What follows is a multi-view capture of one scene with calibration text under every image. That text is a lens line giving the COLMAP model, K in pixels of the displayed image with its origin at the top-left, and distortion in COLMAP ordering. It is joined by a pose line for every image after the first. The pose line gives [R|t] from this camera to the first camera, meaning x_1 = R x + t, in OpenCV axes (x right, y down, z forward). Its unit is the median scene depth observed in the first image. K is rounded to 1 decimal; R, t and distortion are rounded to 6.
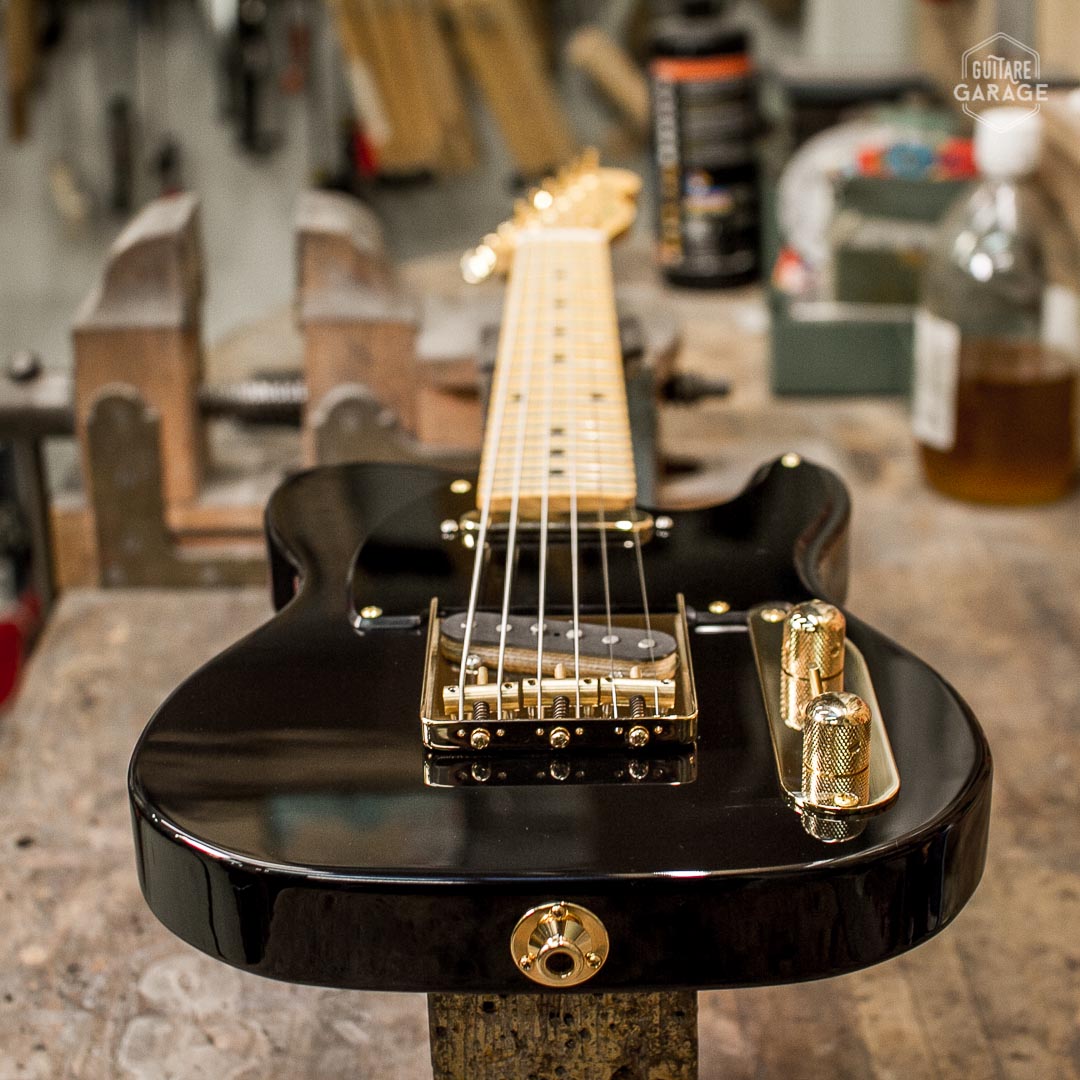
lens RADIAL K [[2125.1, 0, 613.7], [0, 2125.1, 540.5], [0, 0, 1]] dist [-0.135859, 0.237543]
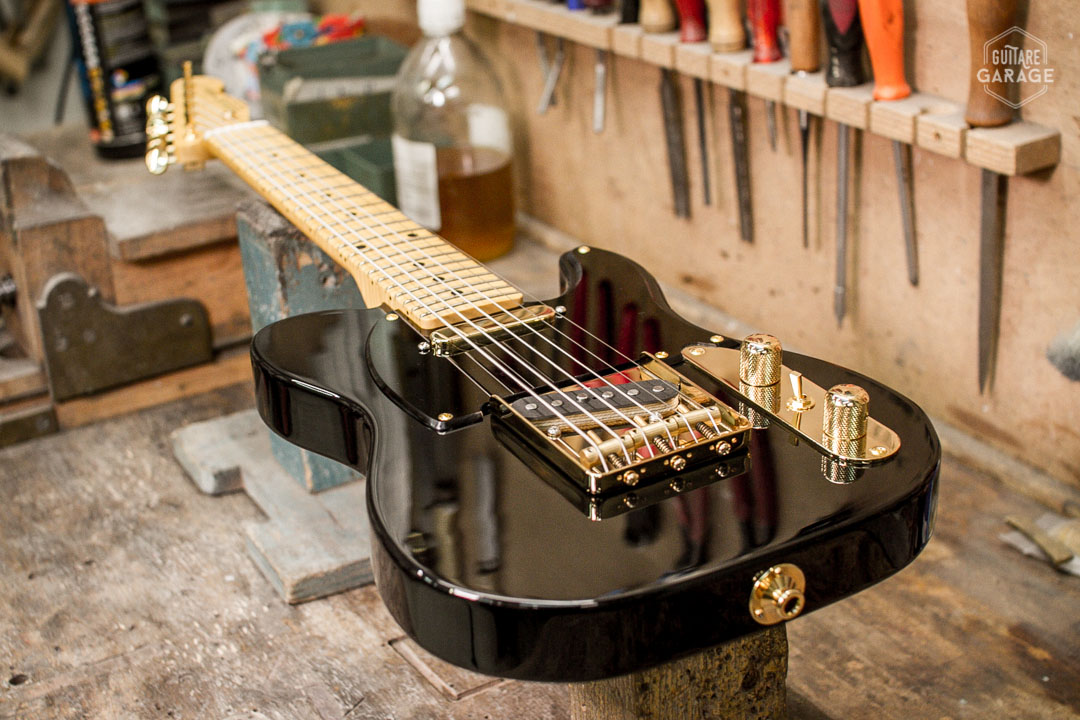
lens RADIAL K [[1531.2, 0, 540.0], [0, 1531.2, 360.0], [0, 0, 1]] dist [-0.077652, -0.095045]
pose [[0.892663, -0.229693, 0.387807, -0.482891], [0.213074, 0.973245, 0.085981, -0.080966], [-0.397181, 0.005879, 0.917721, 0.090653]]
